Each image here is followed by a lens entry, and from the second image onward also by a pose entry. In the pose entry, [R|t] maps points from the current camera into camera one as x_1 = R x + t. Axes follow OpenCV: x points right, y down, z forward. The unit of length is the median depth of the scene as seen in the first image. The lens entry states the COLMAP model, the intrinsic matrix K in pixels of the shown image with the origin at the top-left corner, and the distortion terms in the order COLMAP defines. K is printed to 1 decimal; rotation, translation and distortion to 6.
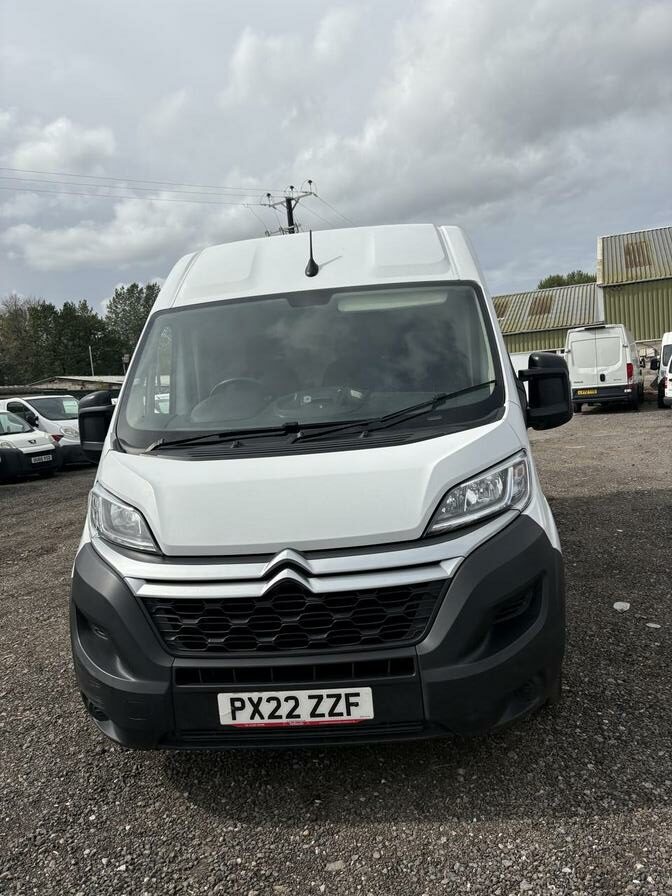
lens RADIAL K [[671.7, 0, 356.6], [0, 671.7, 448.5], [0, 0, 1]] dist [0.005708, -0.000791]
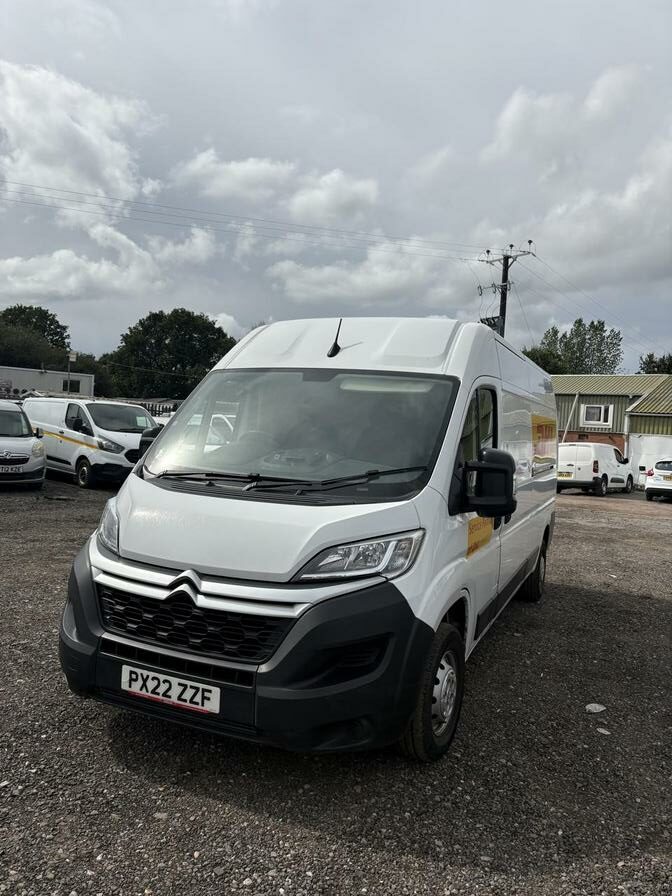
lens RADIAL K [[671.7, 0, 356.6], [0, 671.7, 448.5], [0, 0, 1]] dist [0.005708, -0.000791]
pose [[0.941688, 0.150362, -0.301024, 0.569012], [-0.170055, 0.984616, -0.040164, -0.085607], [0.290354, 0.089012, 0.952771, -0.181757]]
